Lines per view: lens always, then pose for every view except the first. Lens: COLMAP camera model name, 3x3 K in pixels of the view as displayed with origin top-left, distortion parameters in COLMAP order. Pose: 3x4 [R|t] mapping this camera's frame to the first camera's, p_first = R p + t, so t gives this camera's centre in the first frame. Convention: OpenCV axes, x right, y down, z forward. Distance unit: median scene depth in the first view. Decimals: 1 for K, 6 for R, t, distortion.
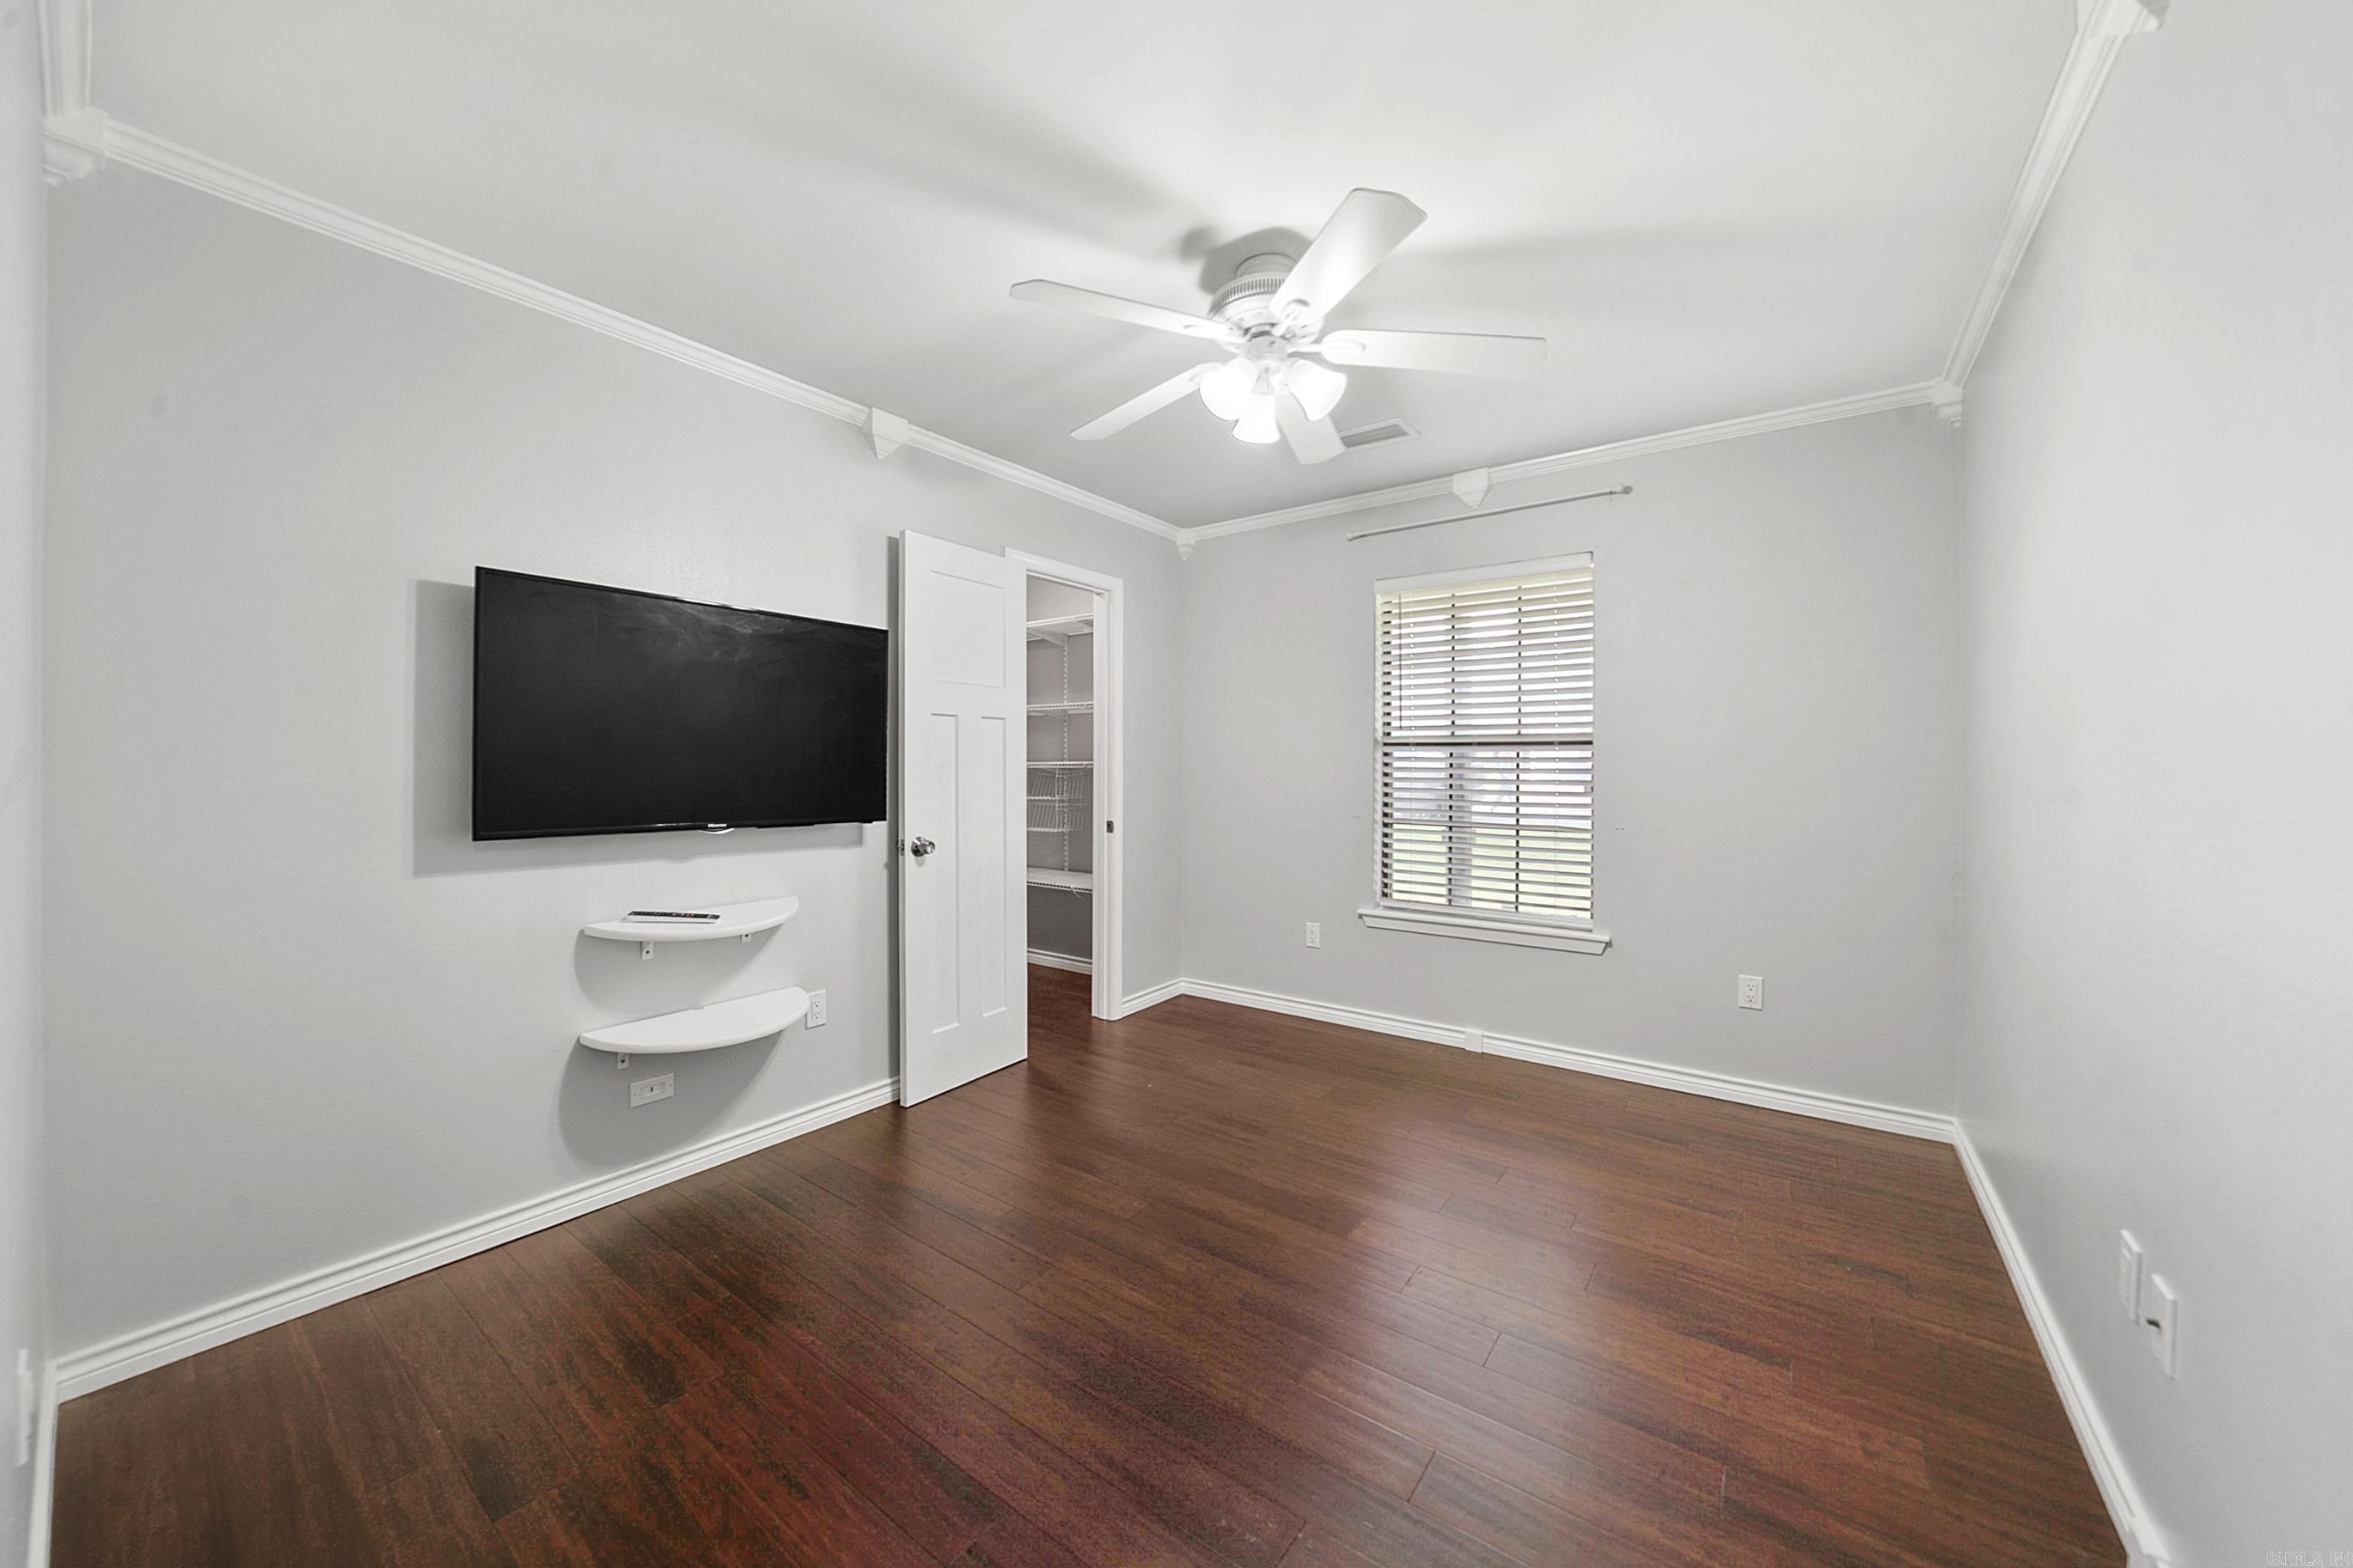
lens RADIAL K [[820.2, 0, 1157.9], [0, 820.2, 777.2], [0, 0, 1]] dist [-0.000764, -0.000086]
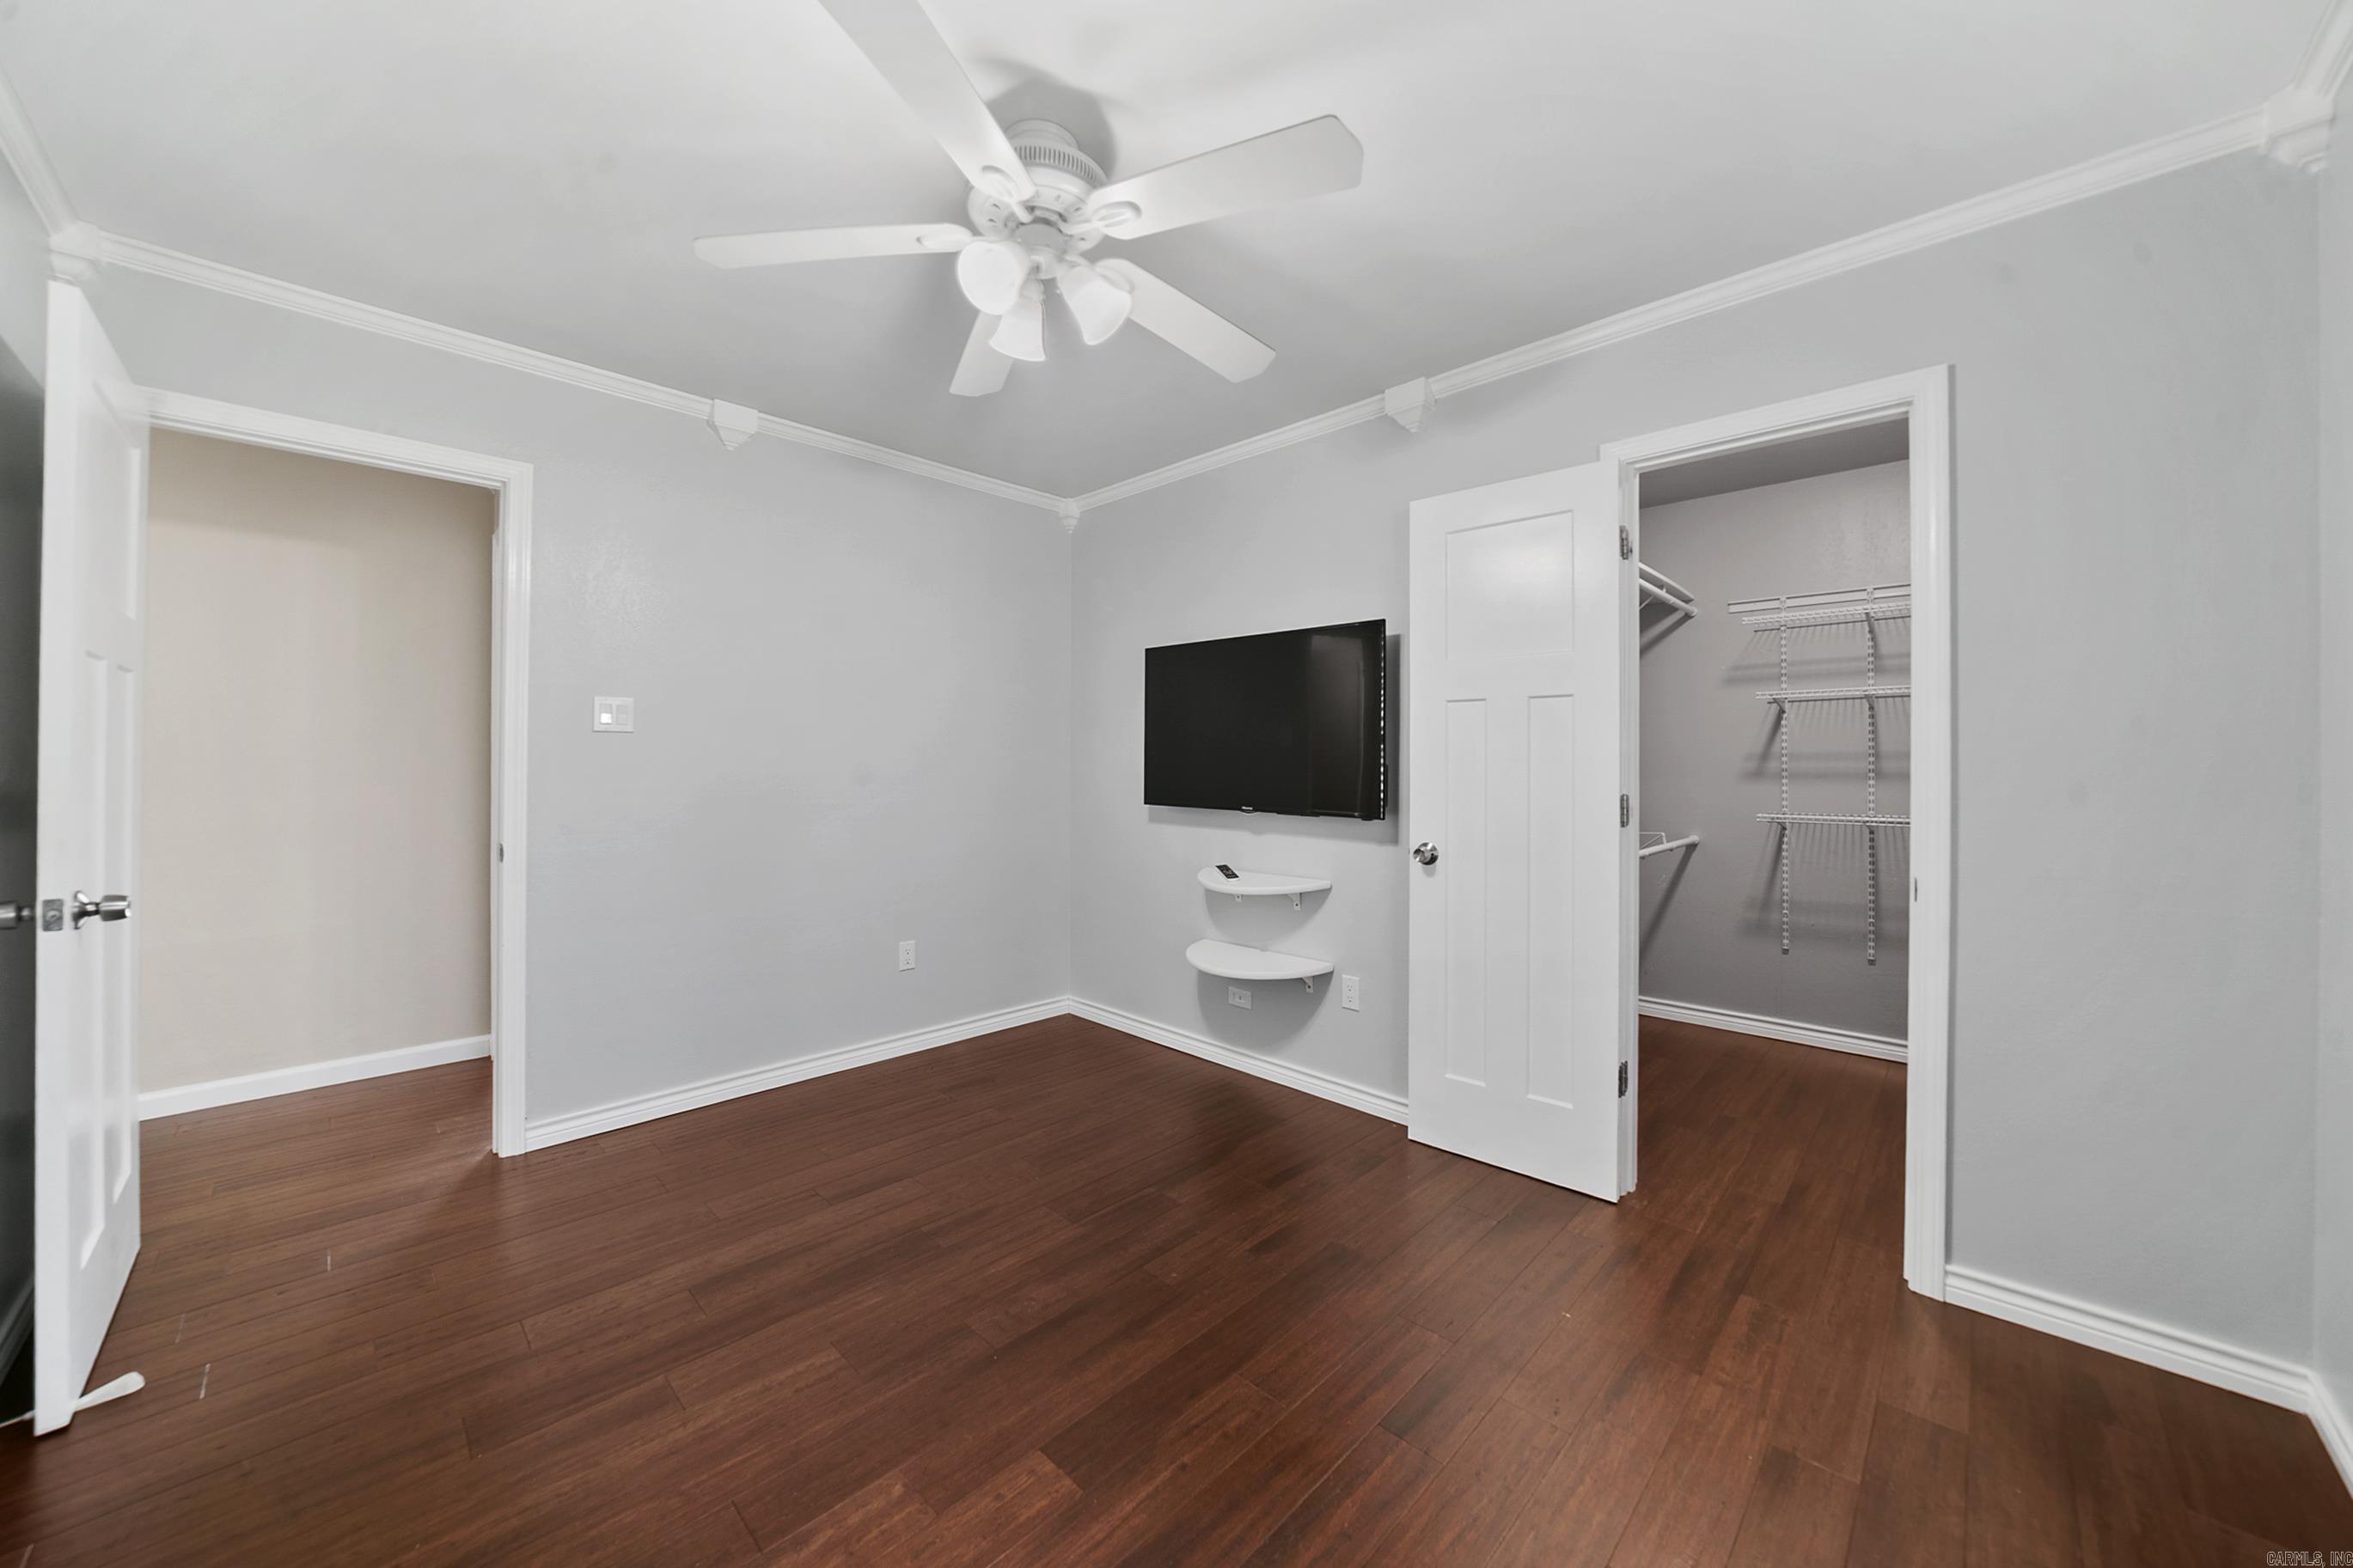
lens RADIAL K [[820.2, 0, 1157.9], [0, 820.2, 777.2], [0, 0, 1]] dist [-0.000764, -0.000086]
pose [[-0.107655, 0.012177, -0.994114, 0.636664], [-0.008812, 0.999874, 0.013202, -0.006952], [0.994149, 0.010182, -0.107535, 0.829759]]
